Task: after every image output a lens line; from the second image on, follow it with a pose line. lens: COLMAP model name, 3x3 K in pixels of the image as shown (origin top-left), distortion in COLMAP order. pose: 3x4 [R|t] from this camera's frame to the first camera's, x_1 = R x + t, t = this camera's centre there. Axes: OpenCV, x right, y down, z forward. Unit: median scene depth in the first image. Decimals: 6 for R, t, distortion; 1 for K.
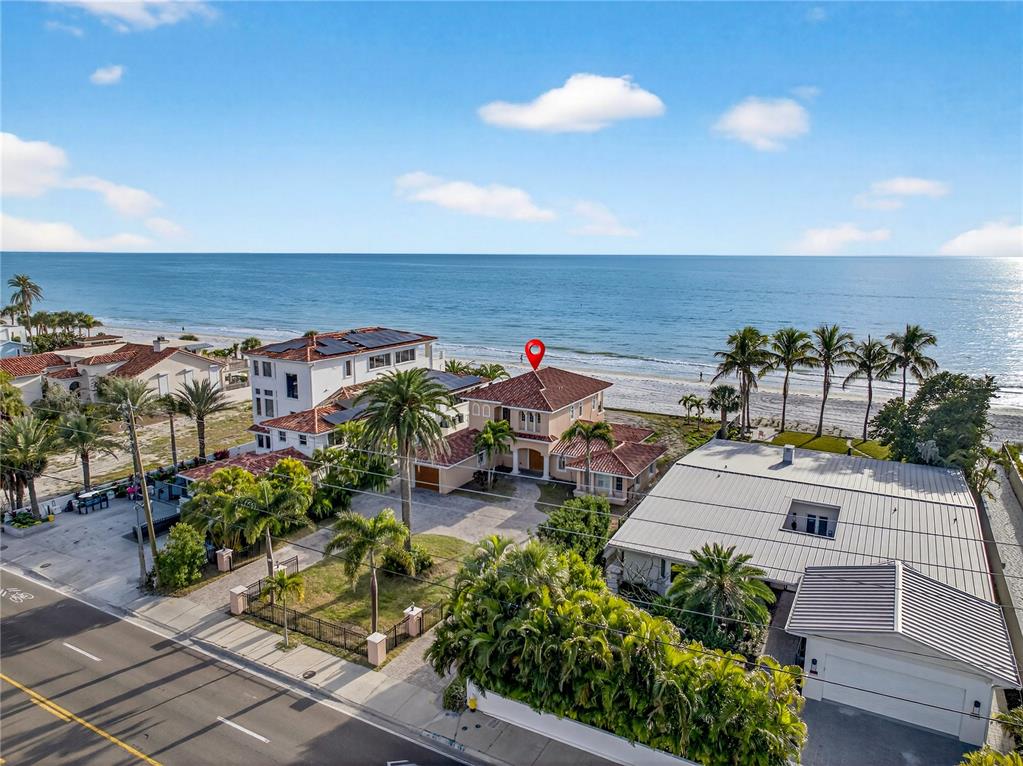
lens RADIAL K [[692.9, 0, 513.5], [0, 692.9, 374.6], [0, 0, 1]] dist [-0.003325, -0.001666]
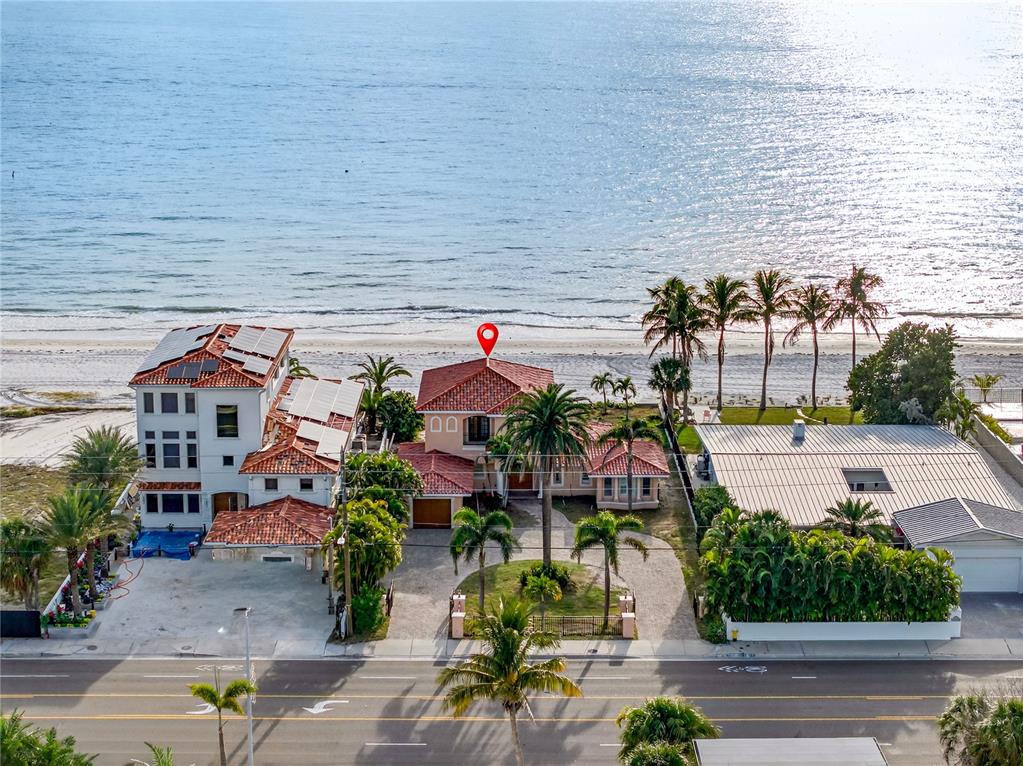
lens RADIAL K [[2030.5, 0, 511.5], [0, 2030.5, 383.0], [0, 0, 1]] dist [-0.133151, 0.395198]
pose [[0.872709, -0.107463, 0.476268, -1.209085], [0.084767, 0.994012, 0.068957, -0.165750], [-0.480826, -0.019807, 0.876592, -1.183878]]
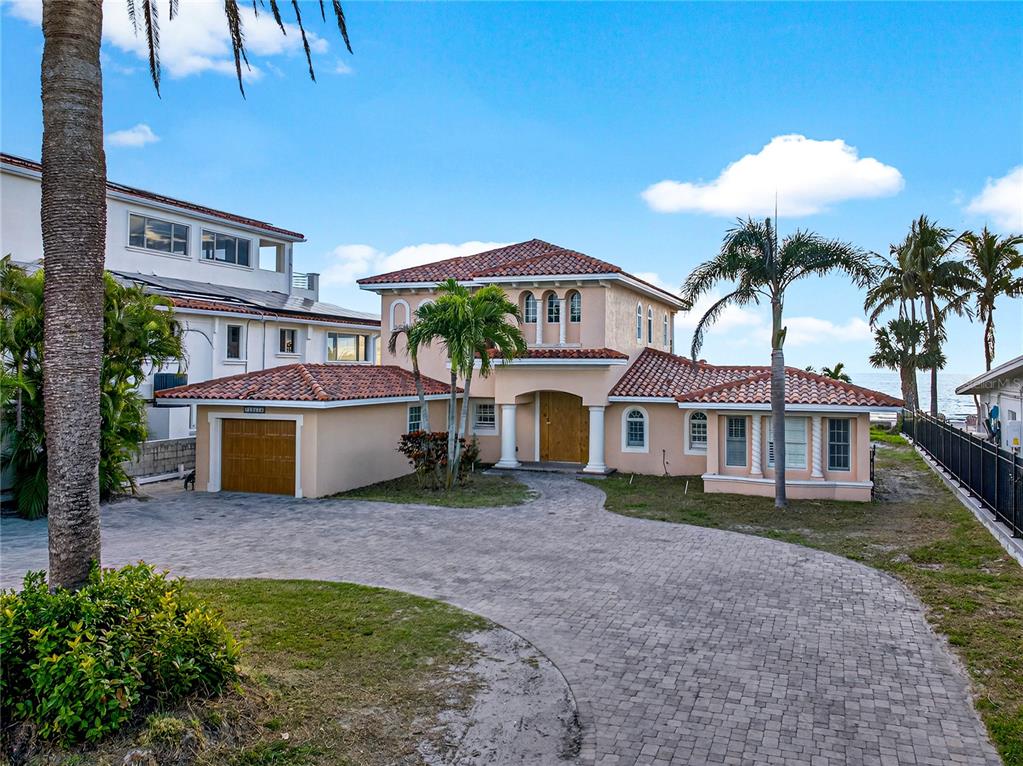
lens RADIAL K [[832.9, 0, 511.5], [0, 832.9, 383.0], [0, 0, 1]] dist [-0.019664, -0.003327]
pose [[0.989957, 0.001594, 0.141360, -0.065993], [0.020916, 0.987279, -0.157616, 0.187127], [-0.139813, 0.158990, 0.977330, 0.606136]]
